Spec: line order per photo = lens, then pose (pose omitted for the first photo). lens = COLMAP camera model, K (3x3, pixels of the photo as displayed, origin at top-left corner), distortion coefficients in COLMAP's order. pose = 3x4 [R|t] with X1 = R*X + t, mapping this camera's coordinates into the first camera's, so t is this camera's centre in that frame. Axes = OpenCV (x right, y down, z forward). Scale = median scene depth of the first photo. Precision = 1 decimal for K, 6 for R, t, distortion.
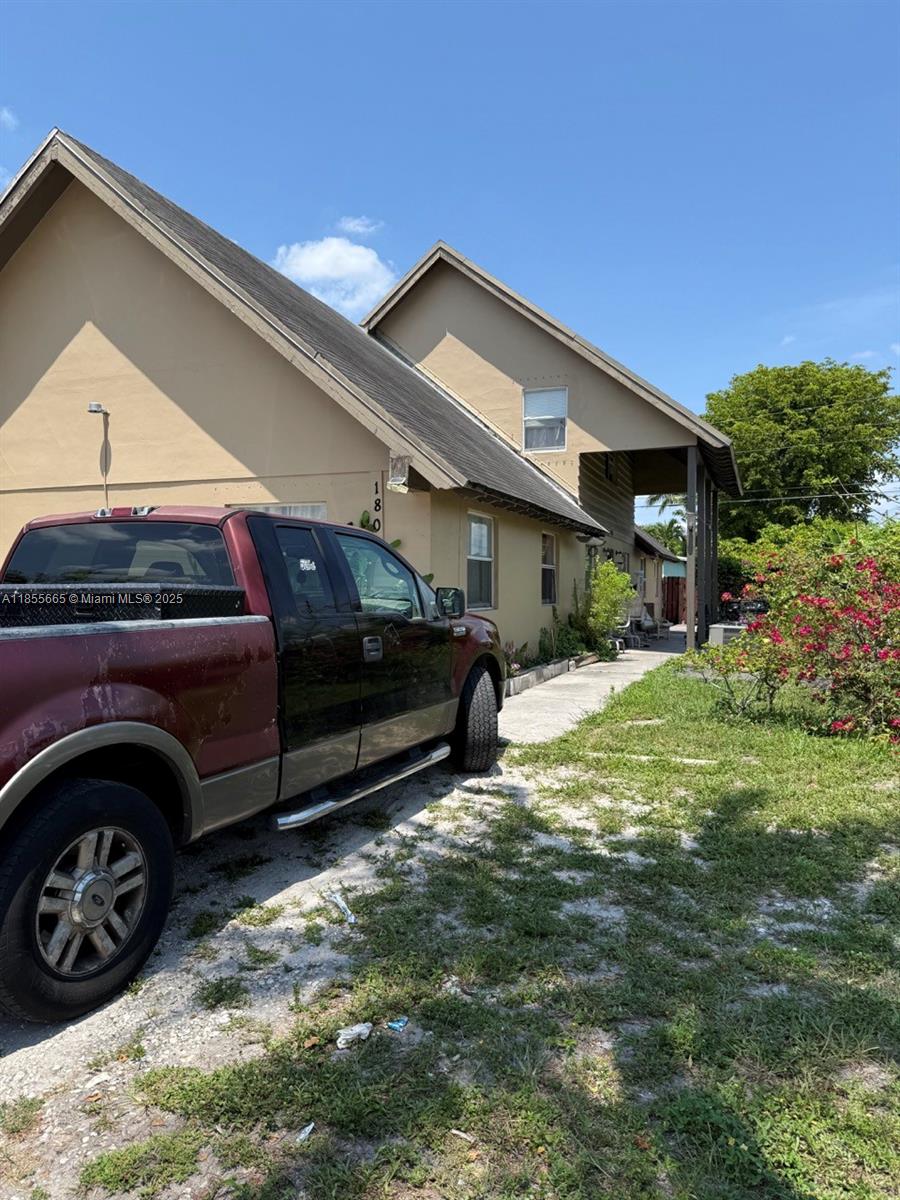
lens RADIAL K [[833.6, 0, 429.2], [0, 833.6, 602.9], [0, 0, 1]] dist [0.091137, -0.085360]
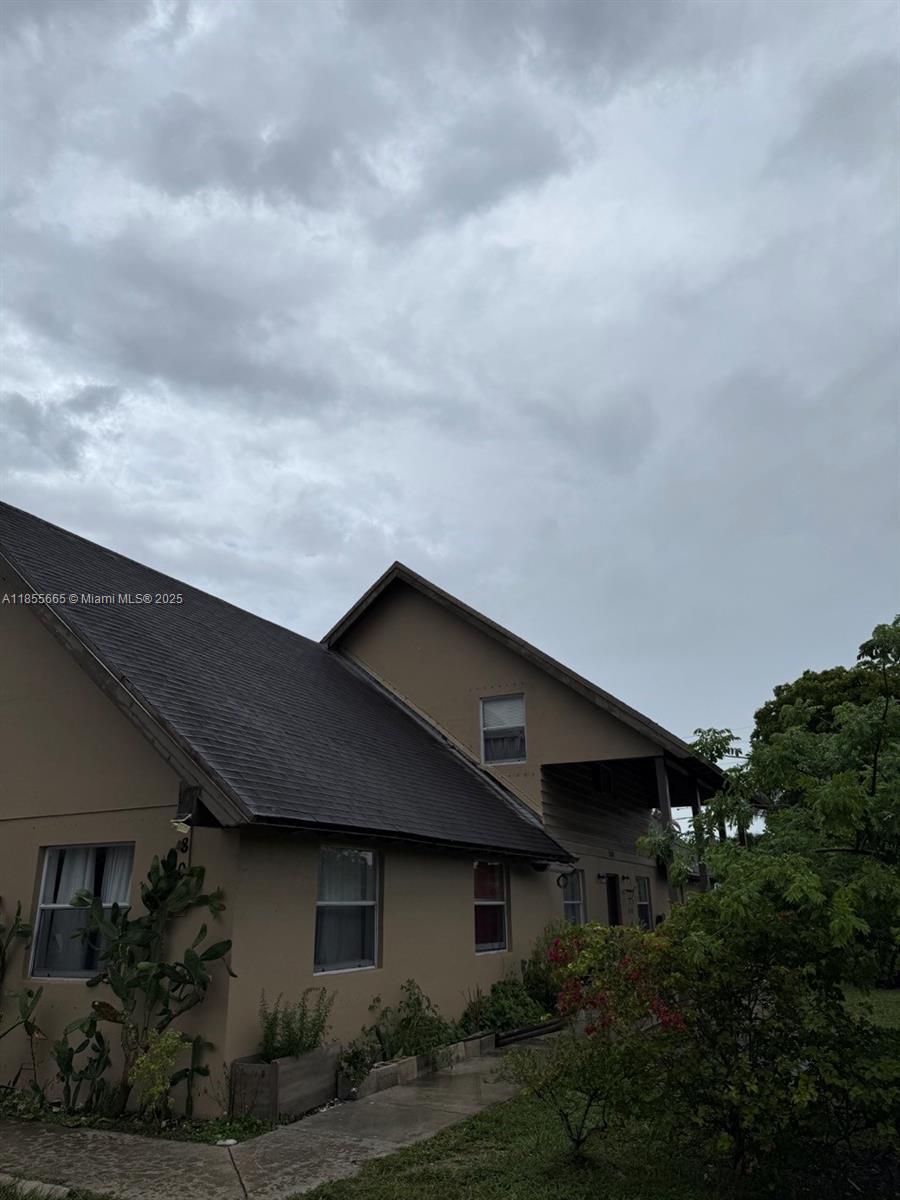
lens RADIAL K [[832.0, 0, 451.1], [0, 832.0, 627.6], [0, 0, 1]] dist [0.082556, -0.136515]
pose [[0.996685, -0.035963, -0.072975, 0.153161], [0.010353, 0.945768, -0.324679, -0.026884], [0.080694, 0.322847, 0.943005, 0.093147]]
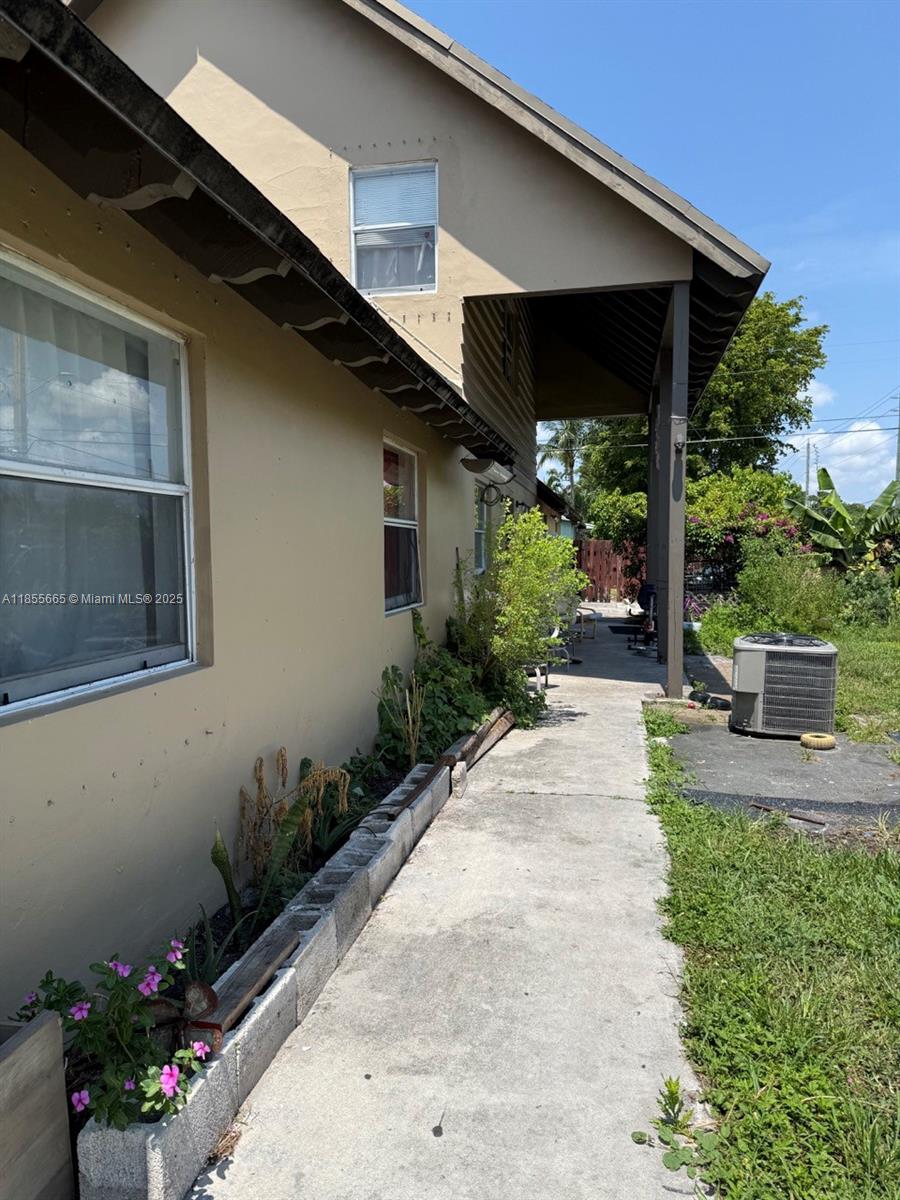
lens RADIAL K [[833.6, 0, 429.2], [0, 833.6, 602.9], [0, 0, 1]] dist [0.091137, -0.085360]
pose [[0.988298, -0.017424, 0.151540, 0.078763], [0.010716, 0.998931, 0.044972, -0.018134], [-0.152161, -0.042822, 0.987428, 0.492191]]
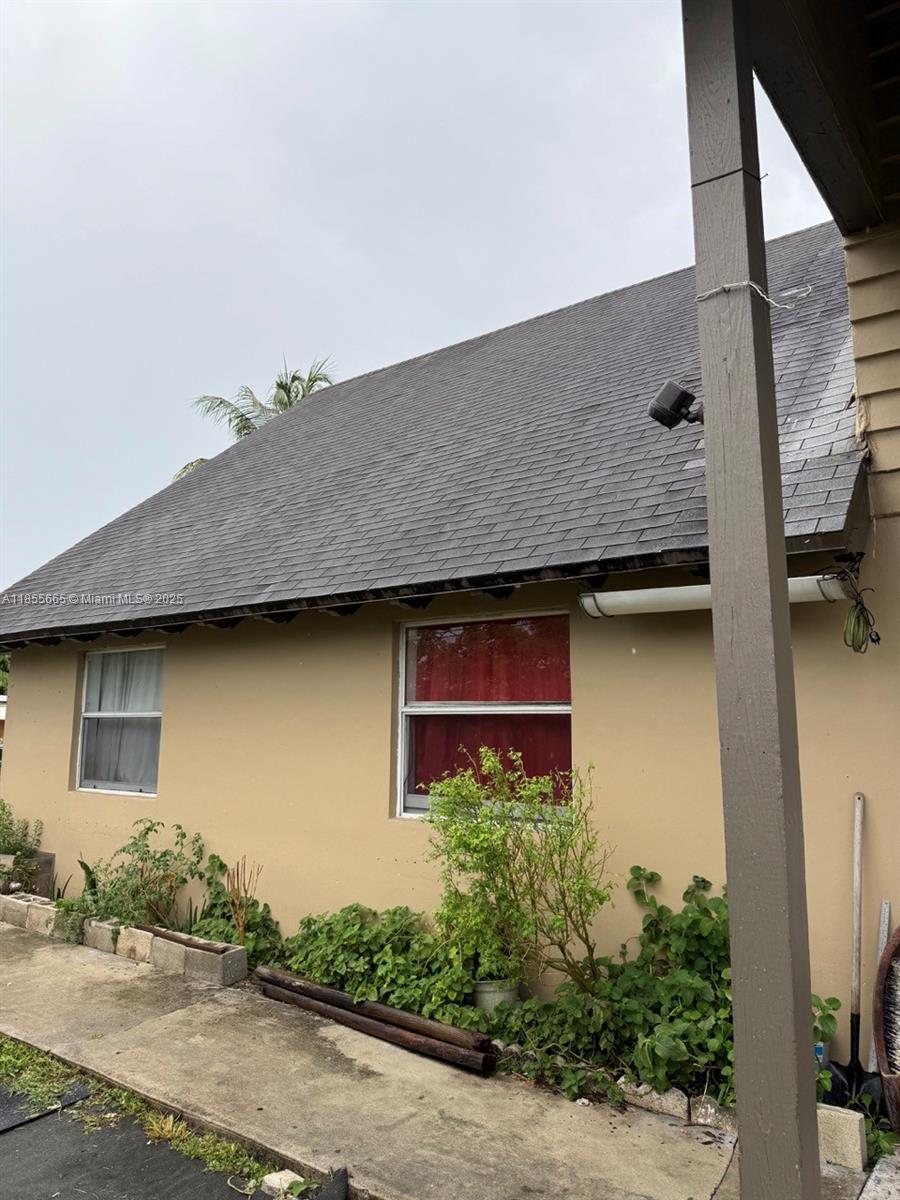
lens RADIAL K [[833.6, 0, 429.2], [0, 833.6, 602.9], [0, 0, 1]] dist [0.091137, -0.085360]
pose [[-0.274682, -0.120377, -0.953970, 0.441855], [-0.010229, 0.992442, -0.122287, -0.042078], [0.961481, -0.023832, -0.273838, 0.958637]]
